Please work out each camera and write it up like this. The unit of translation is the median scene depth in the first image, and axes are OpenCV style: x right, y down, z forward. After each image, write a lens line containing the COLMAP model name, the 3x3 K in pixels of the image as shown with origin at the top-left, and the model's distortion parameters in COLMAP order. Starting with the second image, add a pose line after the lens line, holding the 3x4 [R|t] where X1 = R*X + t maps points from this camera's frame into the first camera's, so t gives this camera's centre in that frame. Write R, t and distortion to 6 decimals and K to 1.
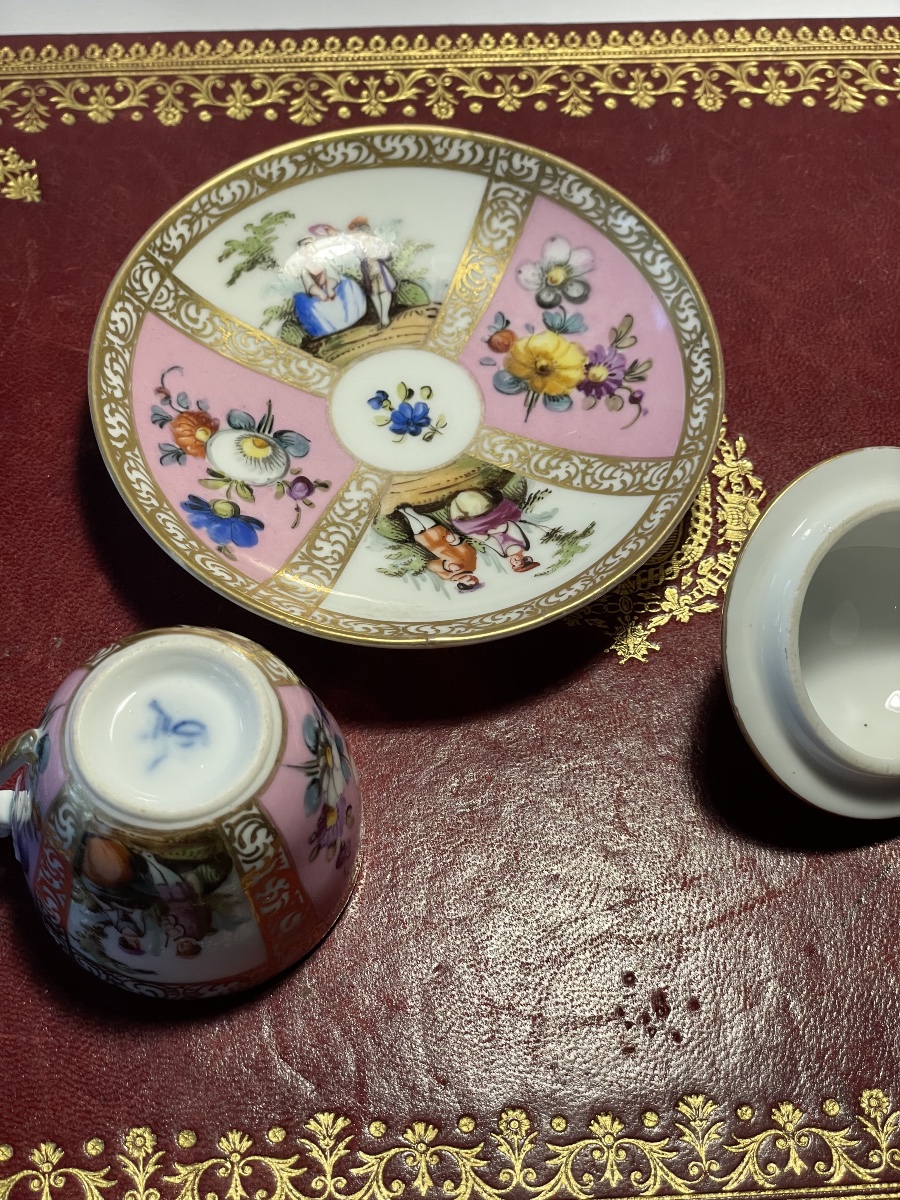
lens RADIAL K [[1814.6, 0, 440.6], [0, 1814.6, 602.6], [0, 0, 1]] dist [-0.107737, 0.767706]
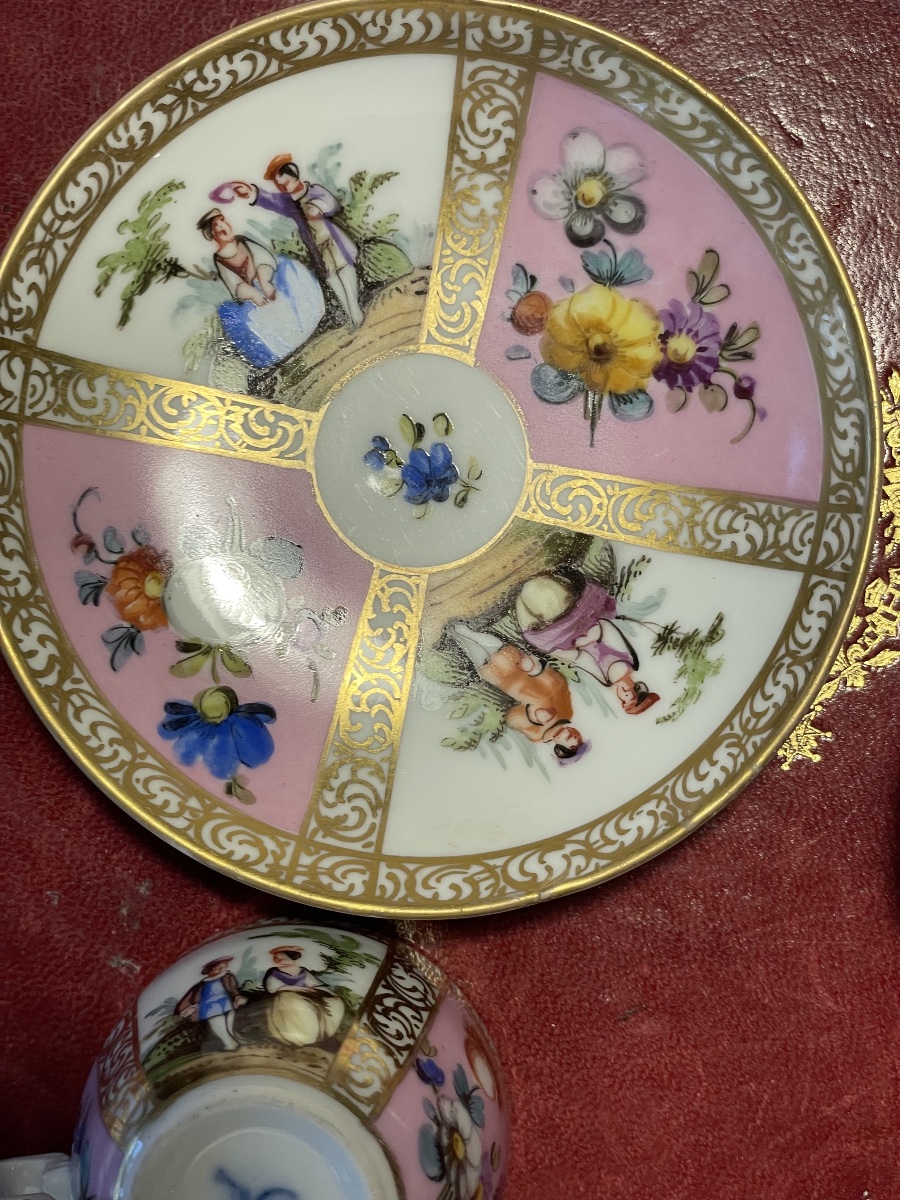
lens RADIAL K [[1814.6, 0, 440.6], [0, 1814.6, 602.6], [0, 0, 1]] dist [-0.107737, 0.767706]
pose [[0.975196, -0.208716, -0.073692, 0.029422], [0.219090, 0.862814, 0.455579, -0.386539], [-0.031504, -0.460424, 0.887140, 0.361189]]
